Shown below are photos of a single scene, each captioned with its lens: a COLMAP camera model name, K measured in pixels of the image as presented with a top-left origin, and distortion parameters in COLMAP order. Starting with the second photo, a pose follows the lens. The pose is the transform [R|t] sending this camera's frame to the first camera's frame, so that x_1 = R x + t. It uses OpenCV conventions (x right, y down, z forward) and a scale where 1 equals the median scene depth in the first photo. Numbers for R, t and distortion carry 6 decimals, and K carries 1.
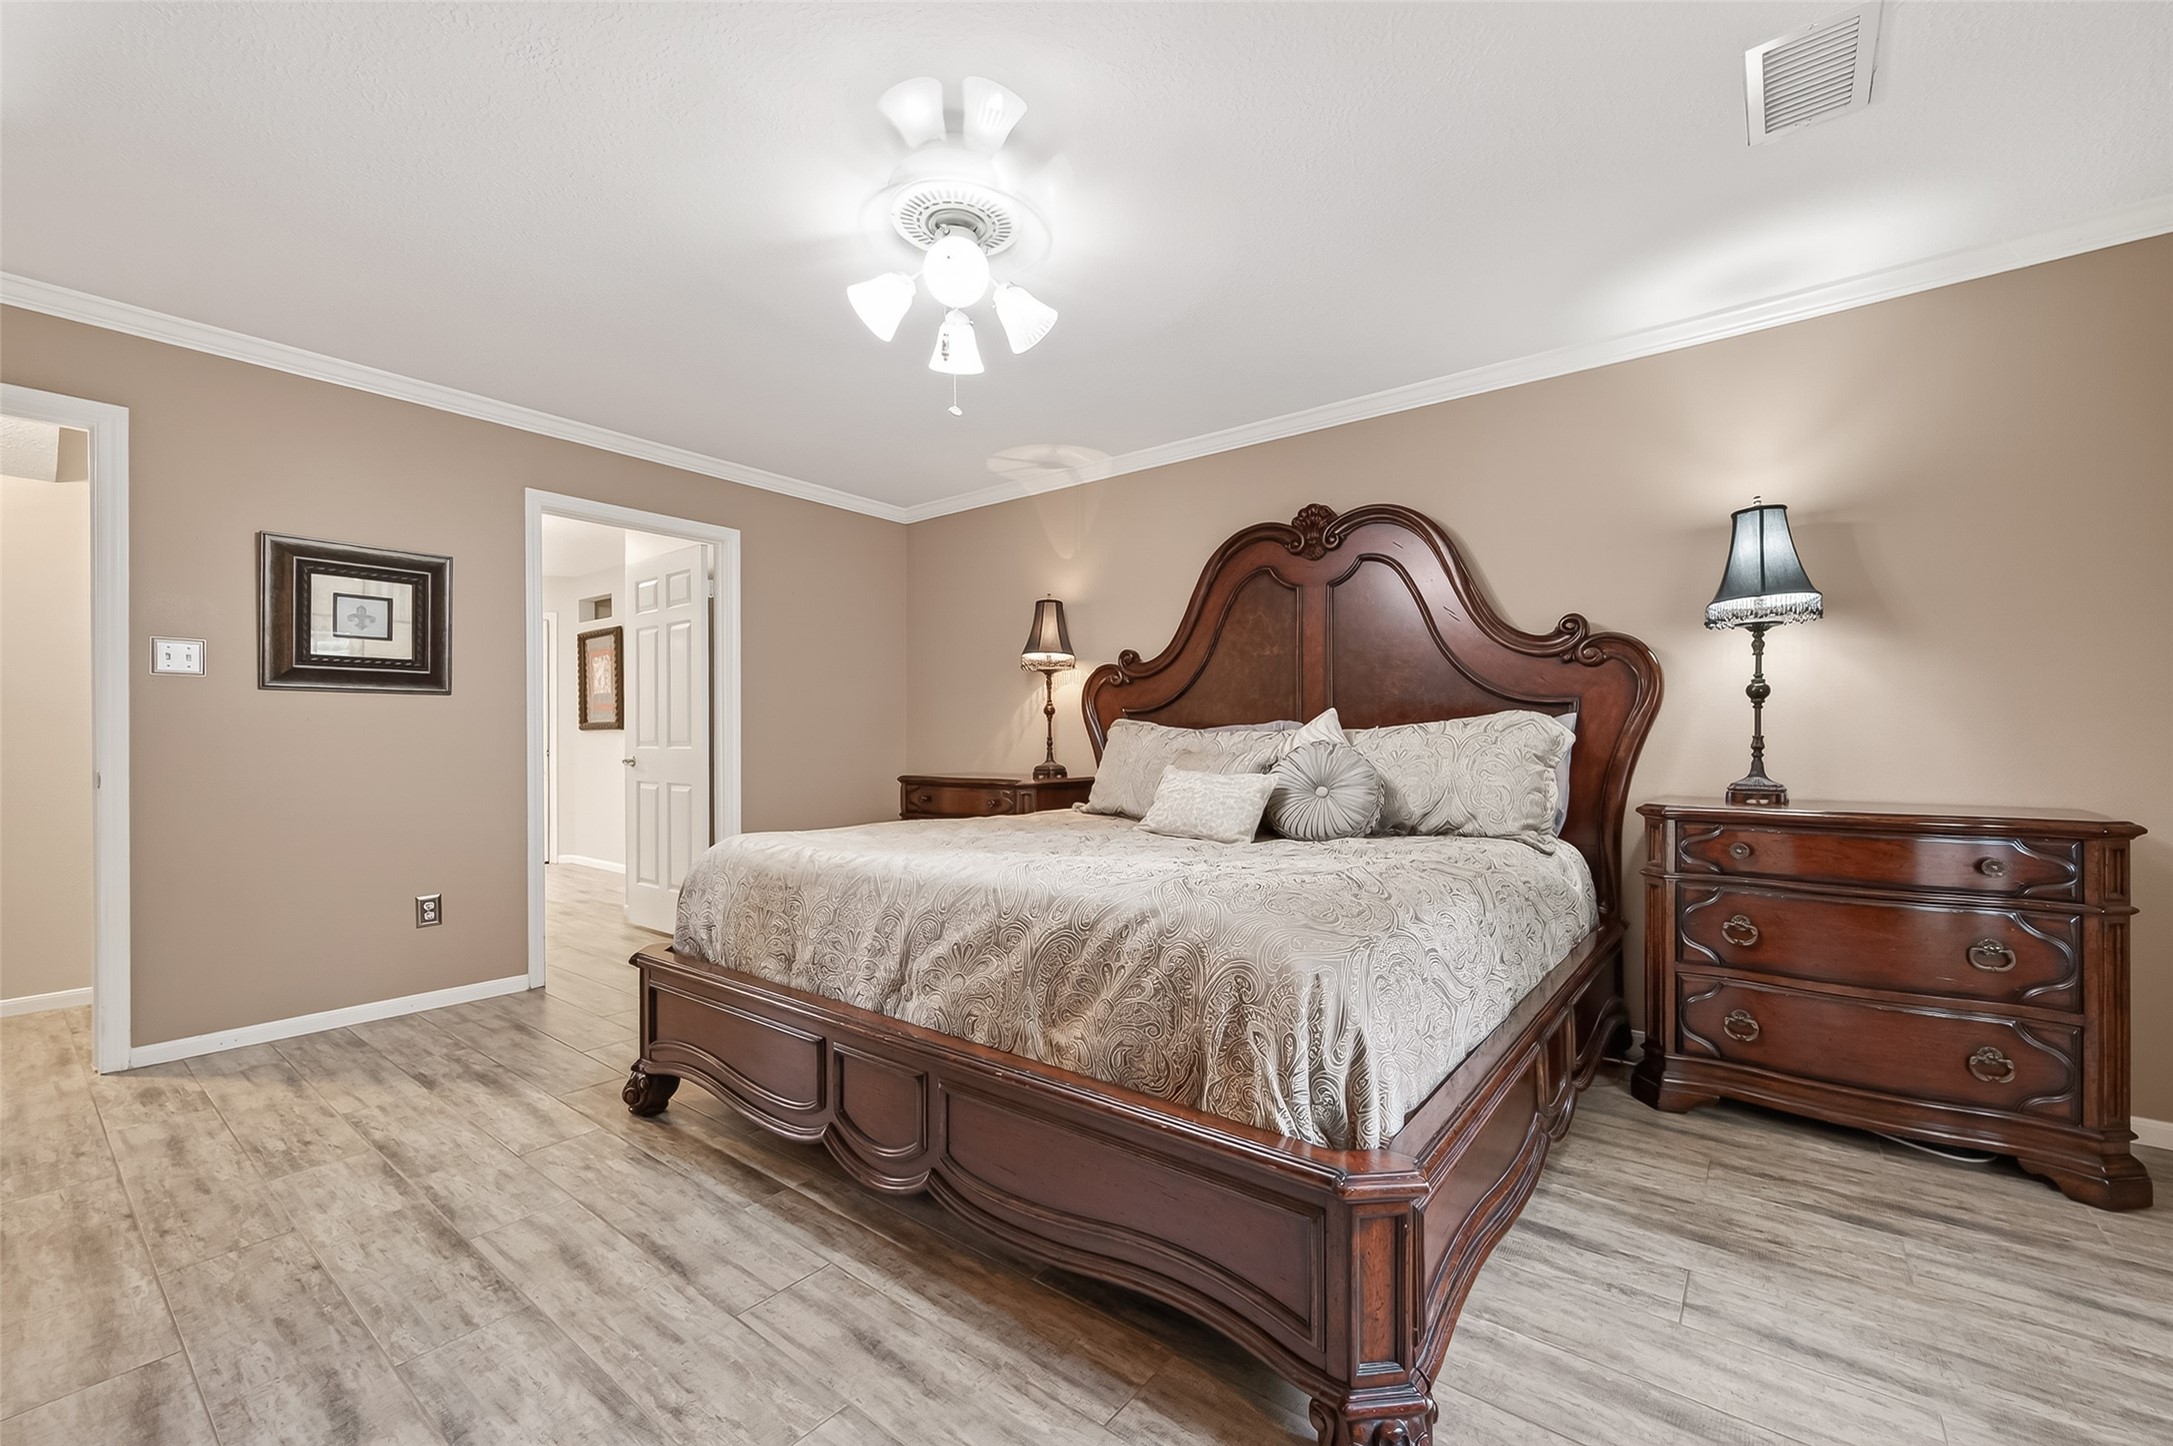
lens RADIAL K [[861.4, 0, 1097.0], [0, 861.4, 736.4], [0, 0, 1]] dist [0.006284, -0.001999]
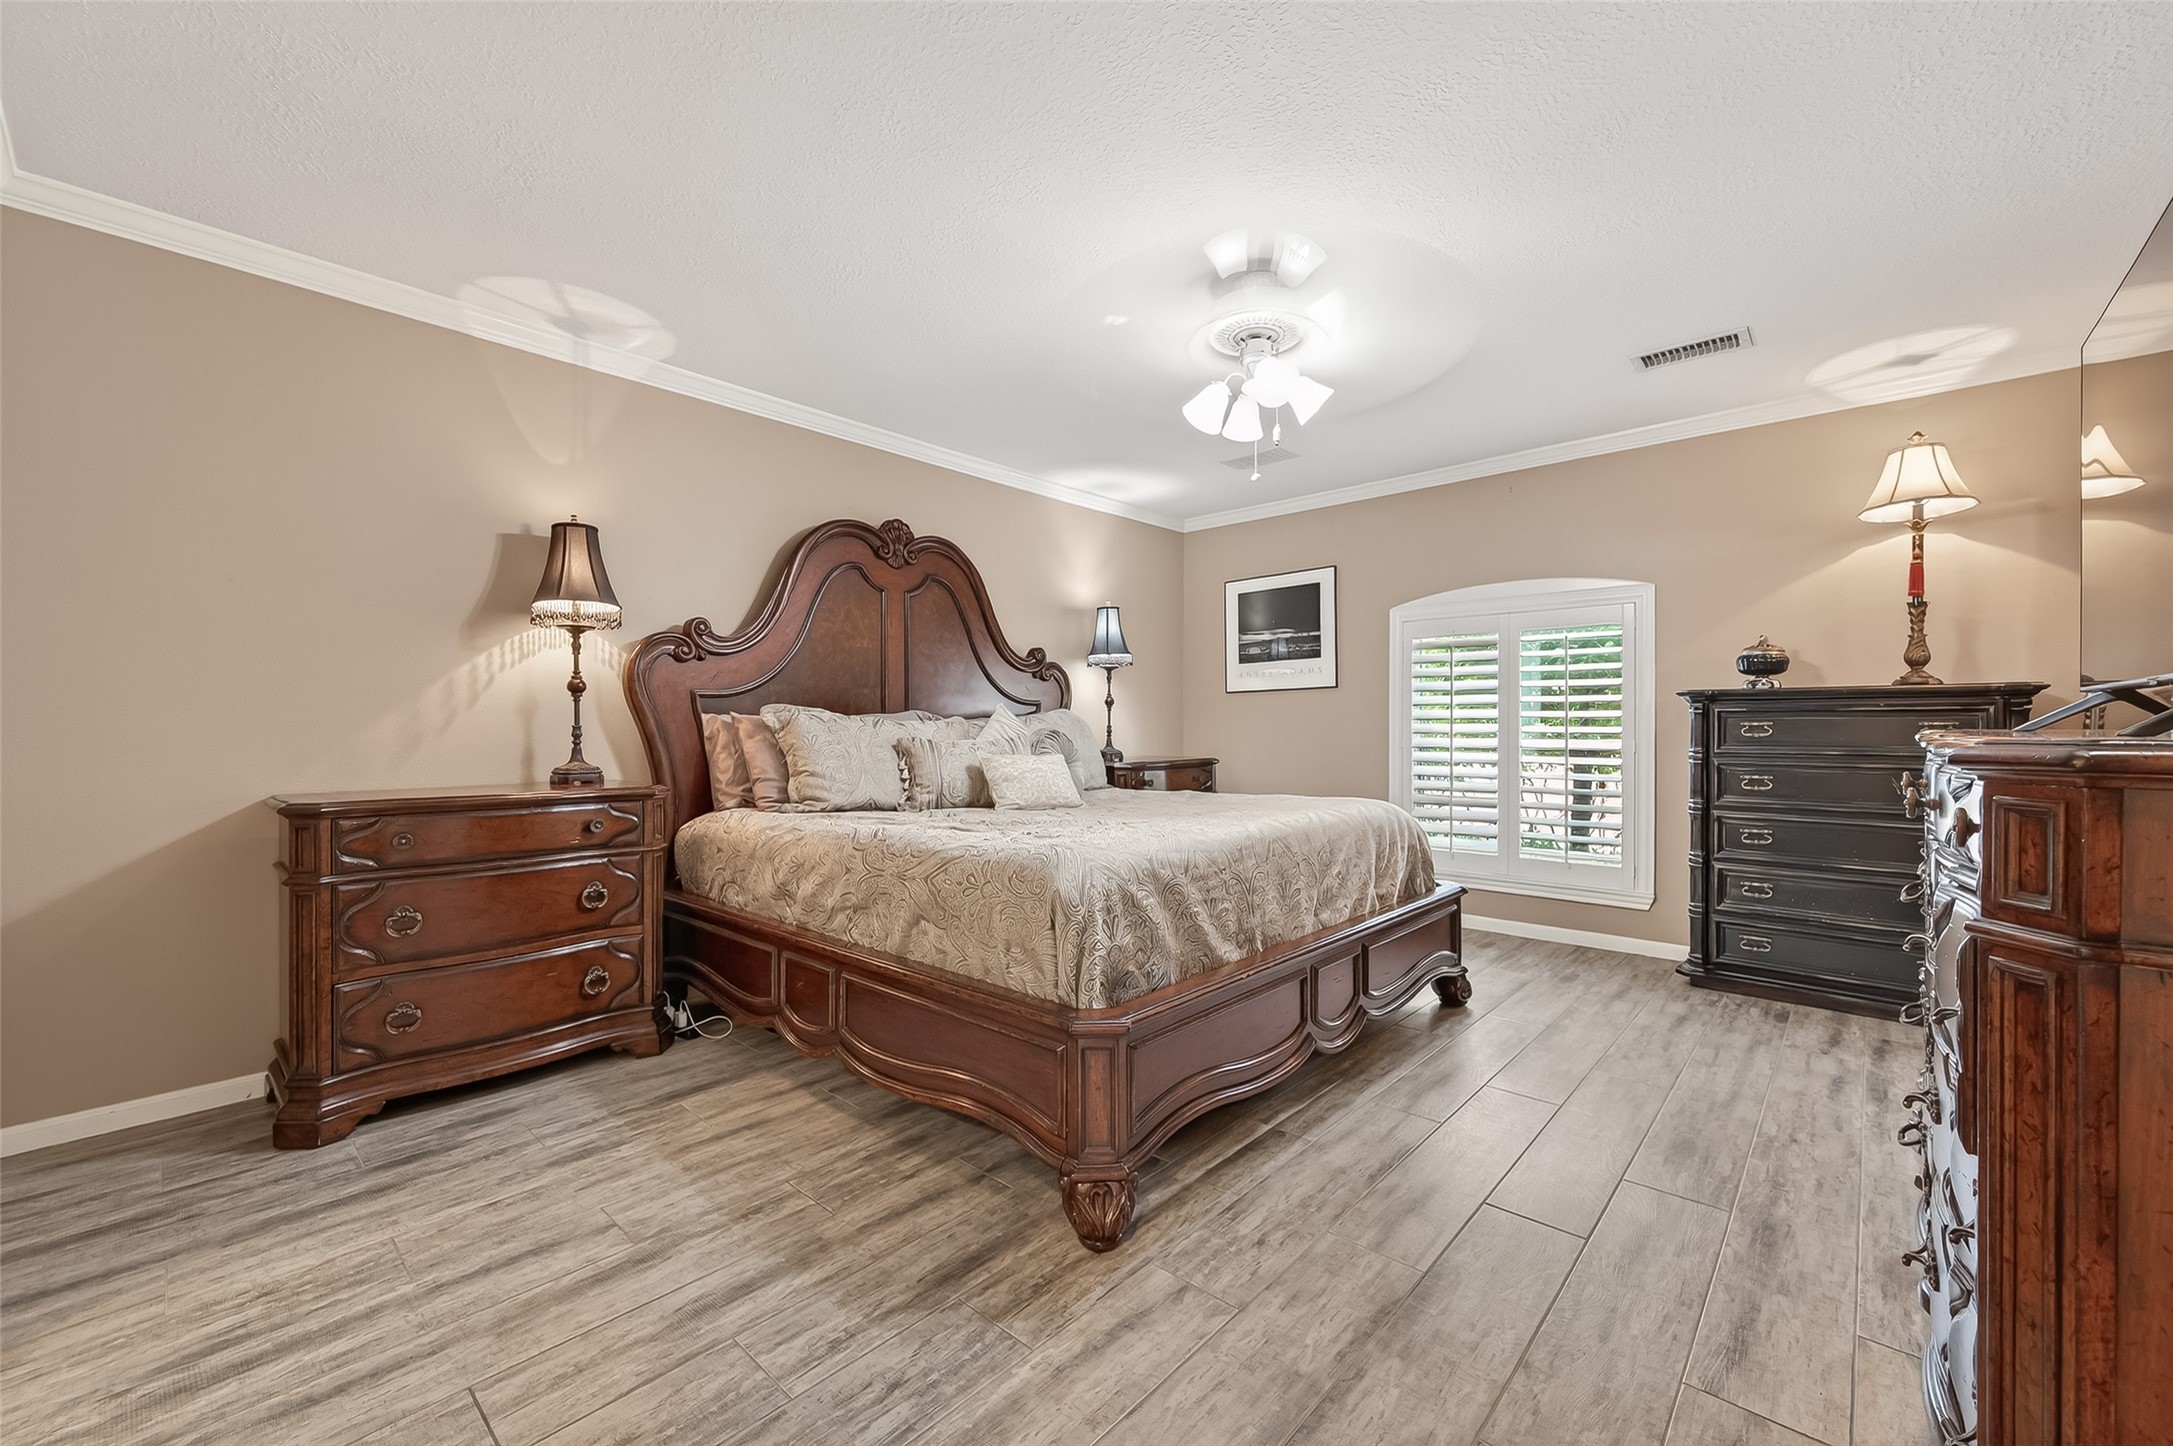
lens RADIAL K [[861.4, 0, 1094.1], [0, 861.4, 726.0], [0, 0, 1]] dist [0.006284, -0.001999]
pose [[0.086914, 0.002390, 0.996213, -0.708393], [-0.002138, 0.999995, -0.002212, 0.002344], [-0.996214, -0.001938, 0.086918, 0.538482]]
